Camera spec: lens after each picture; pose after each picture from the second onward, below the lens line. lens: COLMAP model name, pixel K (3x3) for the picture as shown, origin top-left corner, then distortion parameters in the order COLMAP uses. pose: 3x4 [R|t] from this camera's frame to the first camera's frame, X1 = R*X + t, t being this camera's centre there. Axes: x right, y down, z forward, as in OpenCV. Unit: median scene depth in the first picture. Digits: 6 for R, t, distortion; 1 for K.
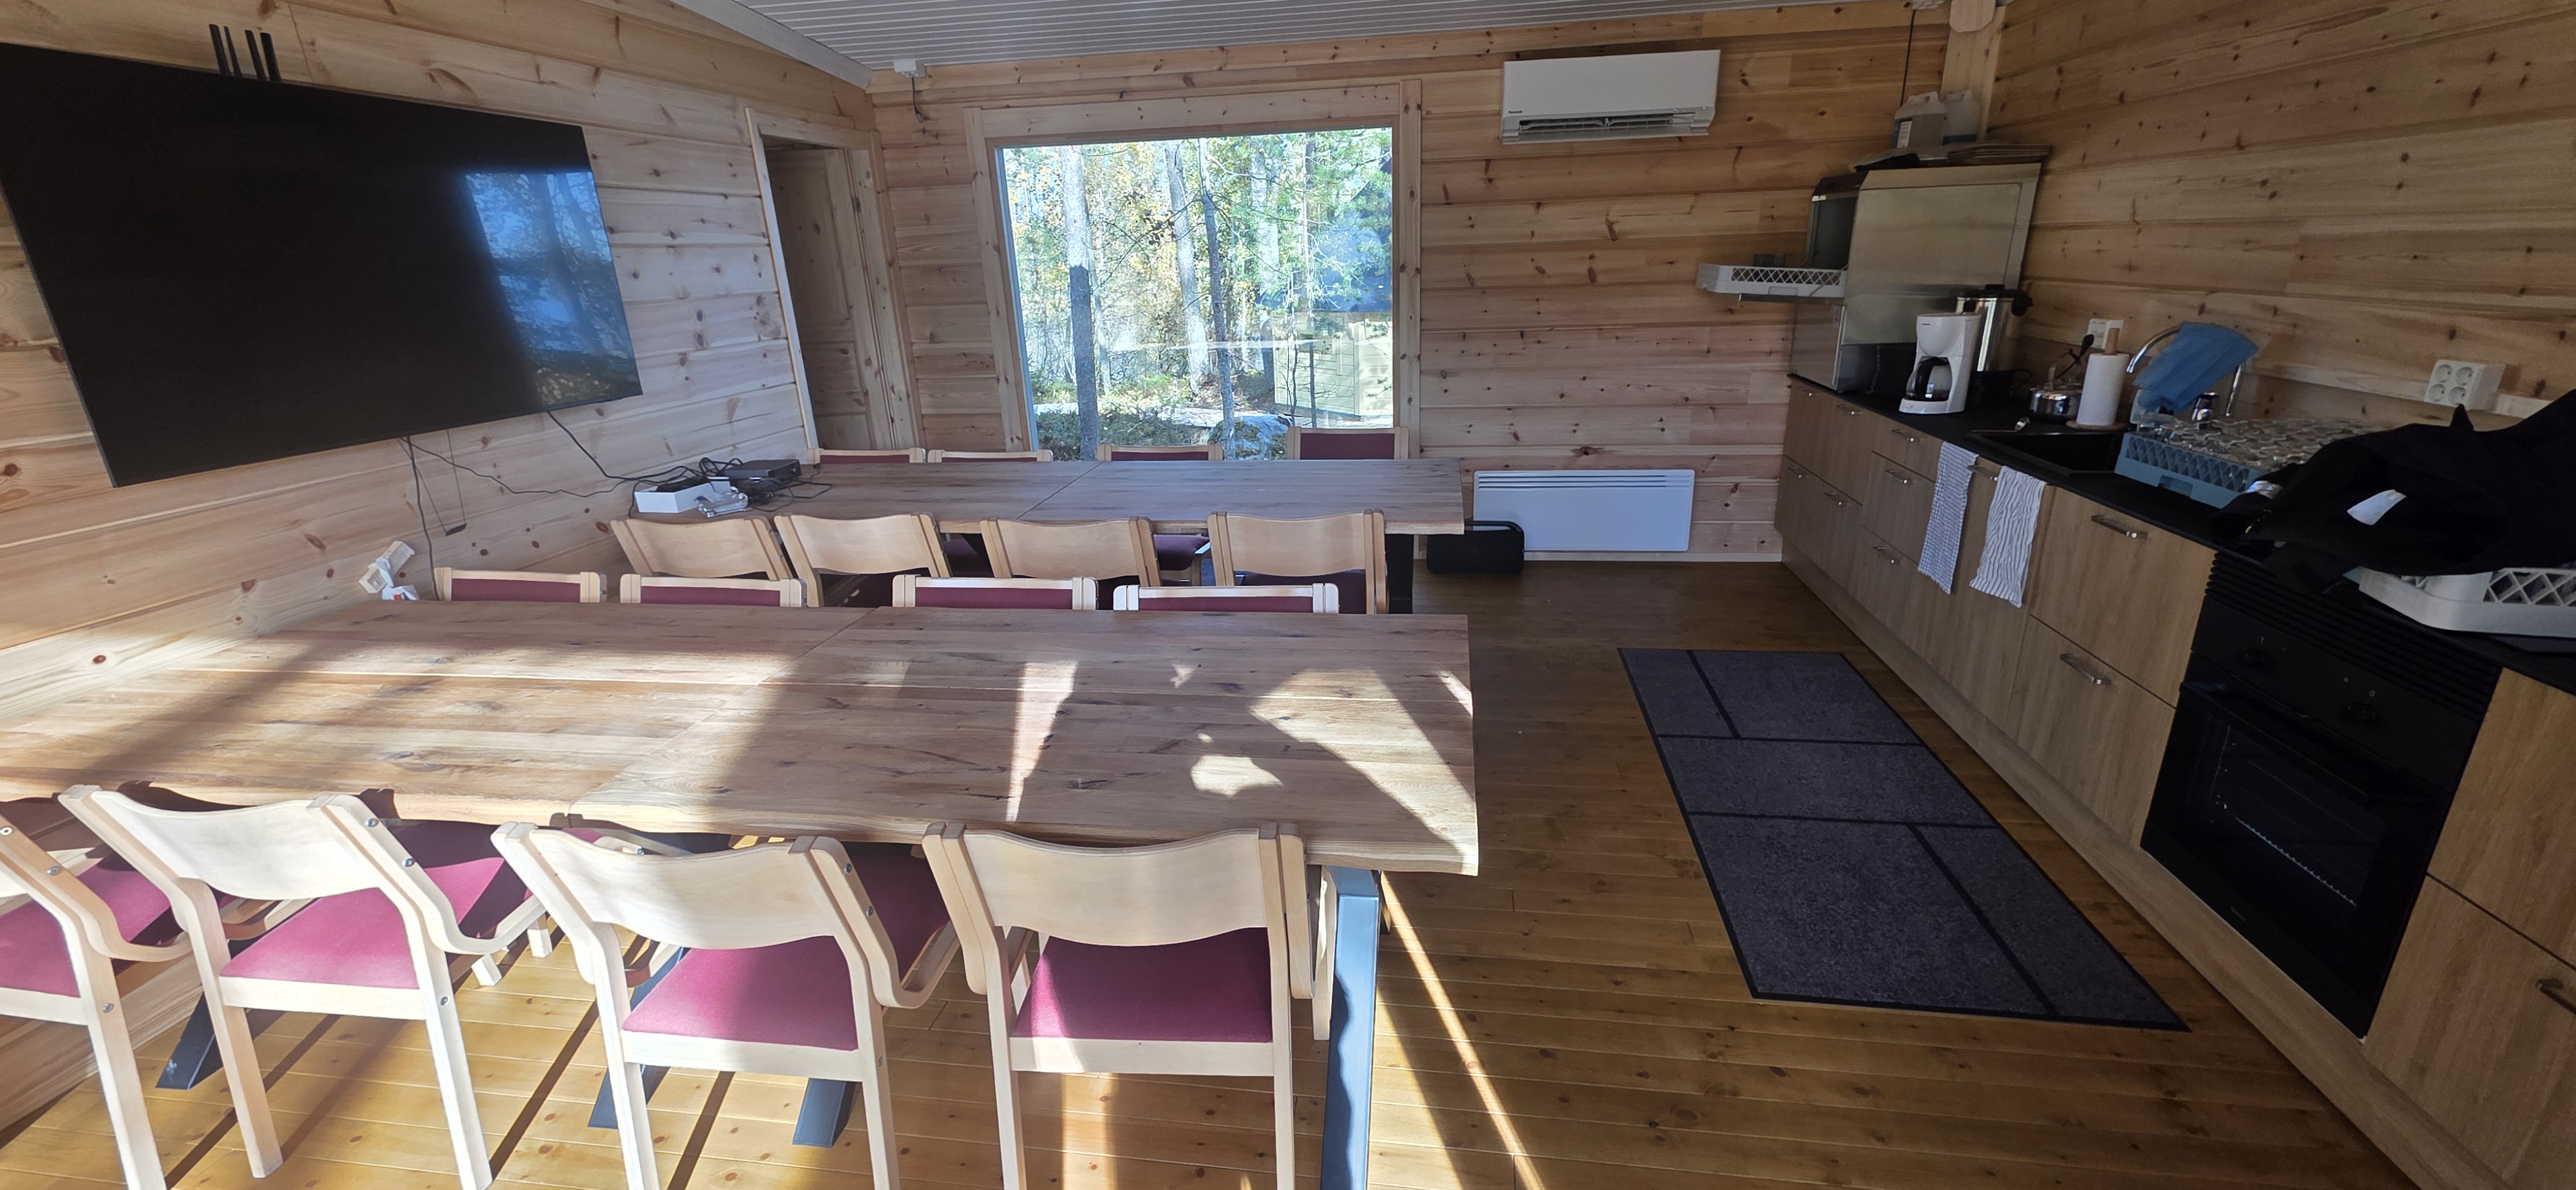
lens RADIAL K [[1007.8, 0, 1288.0], [0, 1007.8, 595.0], [0, 0, 1]] dist [0.002547, 0.000273]
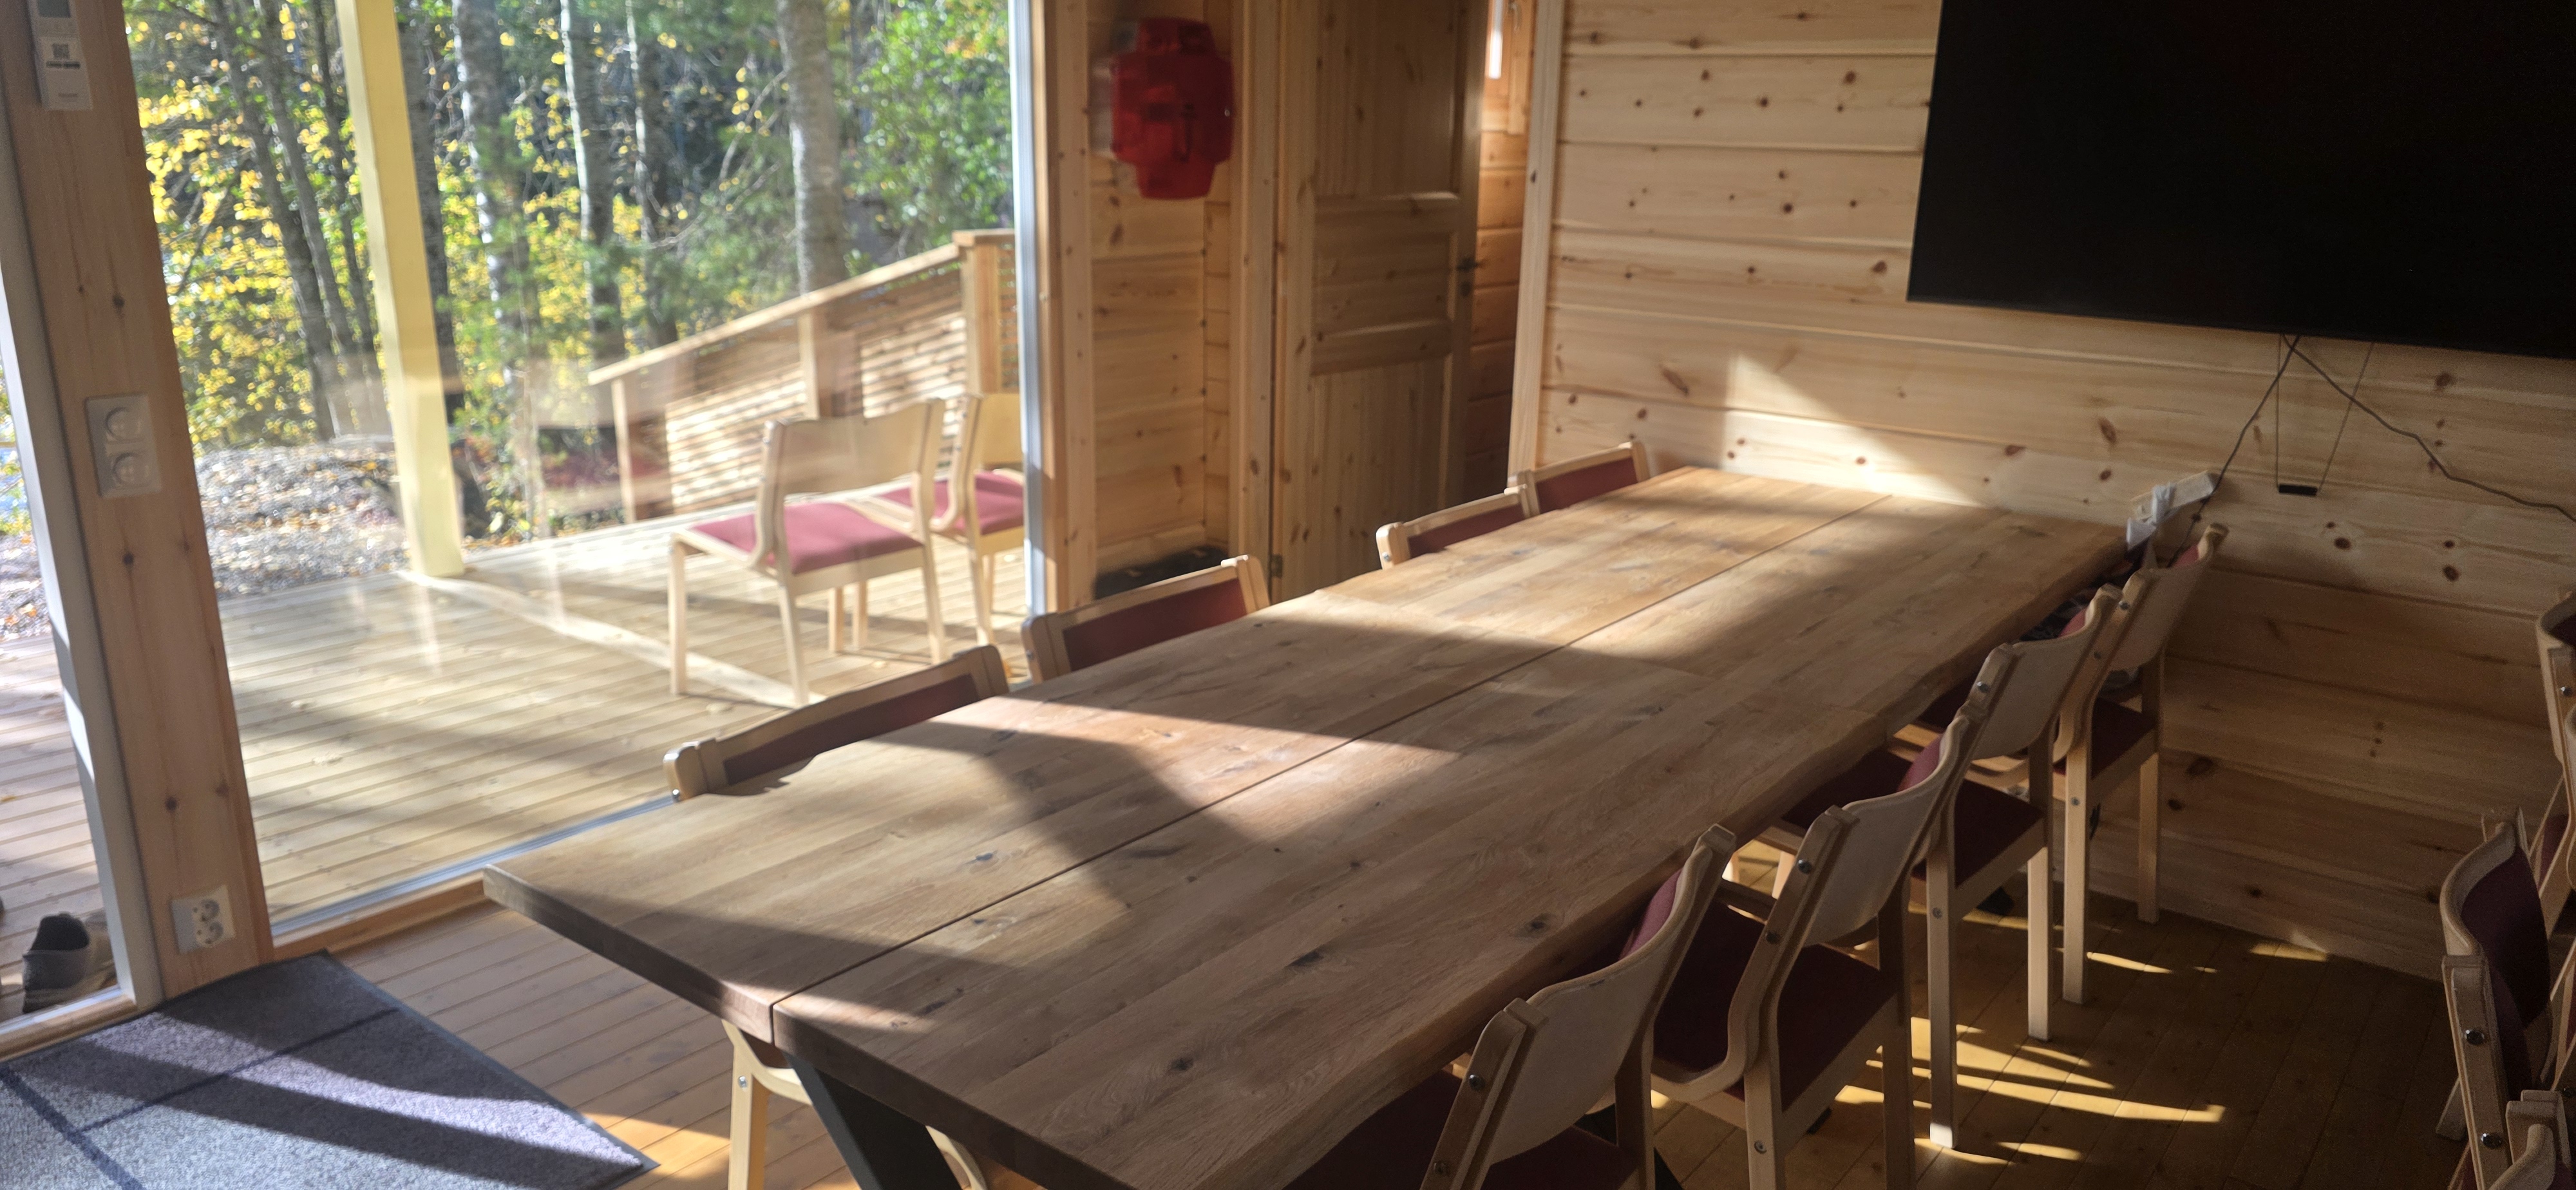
lens RADIAL K [[1730.2, 0, 1288.0], [0, 1730.2, 595.0], [0, 0, 1]] dist [0.029366, -0.001292]
pose [[-0.470550, 0.264899, -0.841672, 0.599833], [-0.294539, 0.852006, 0.432819, -0.411816], [0.831763, 0.451569, -0.322888, 1.167852]]
